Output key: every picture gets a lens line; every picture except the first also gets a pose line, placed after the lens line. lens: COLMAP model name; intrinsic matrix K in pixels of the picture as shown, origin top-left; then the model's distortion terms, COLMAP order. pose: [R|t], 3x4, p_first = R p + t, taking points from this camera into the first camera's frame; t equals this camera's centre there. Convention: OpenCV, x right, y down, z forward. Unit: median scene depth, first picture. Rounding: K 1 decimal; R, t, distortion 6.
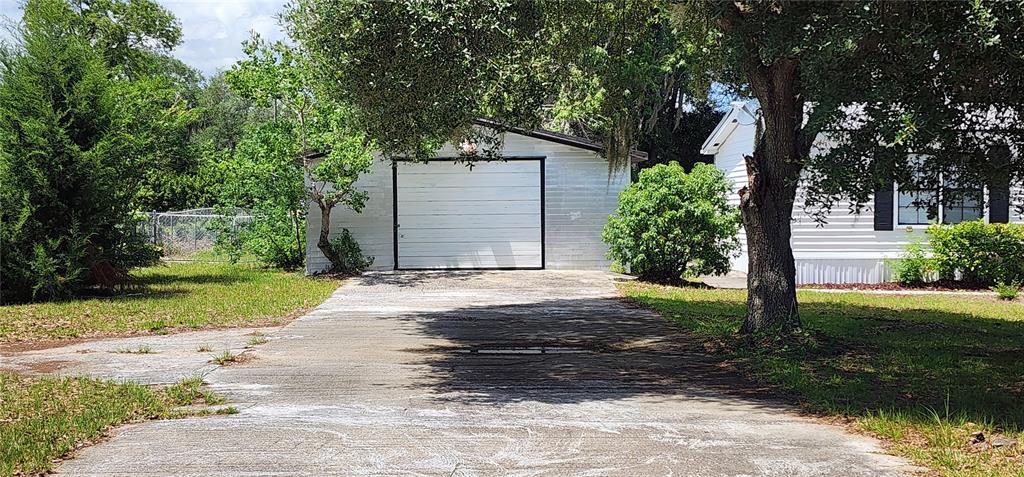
lens RADIAL K [[1032.5, 0, 513.2], [0, 1032.5, 239.0], [0, 0, 1]] dist [-0.038920, 0.000000]
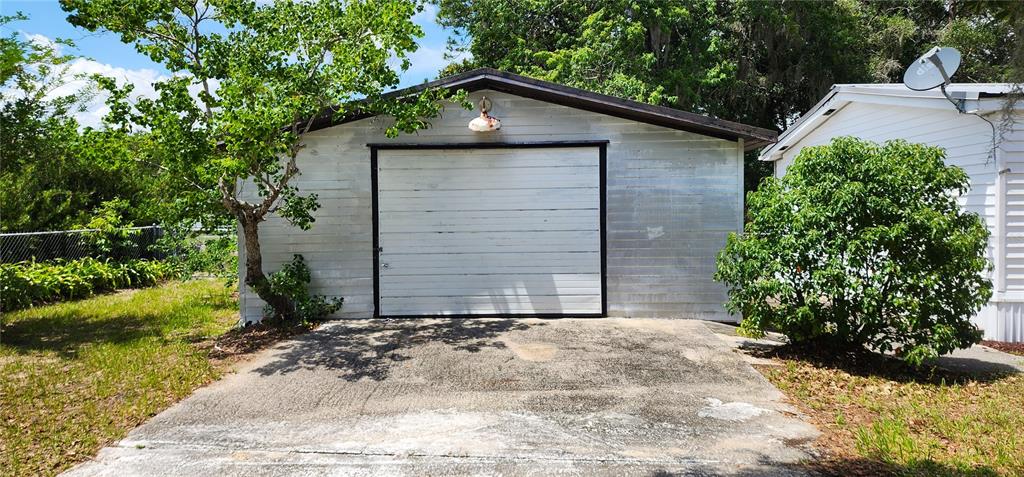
lens RADIAL K [[692.5, 0, 517.6], [0, 692.5, 228.6], [0, 0, 1]] dist [0.066275, -0.036979]
pose [[0.999082, -0.001979, -0.042787, -0.006409], [0.001210, 0.999837, -0.017991, -0.017798], [0.042816, 0.017923, 0.998922, 0.567196]]
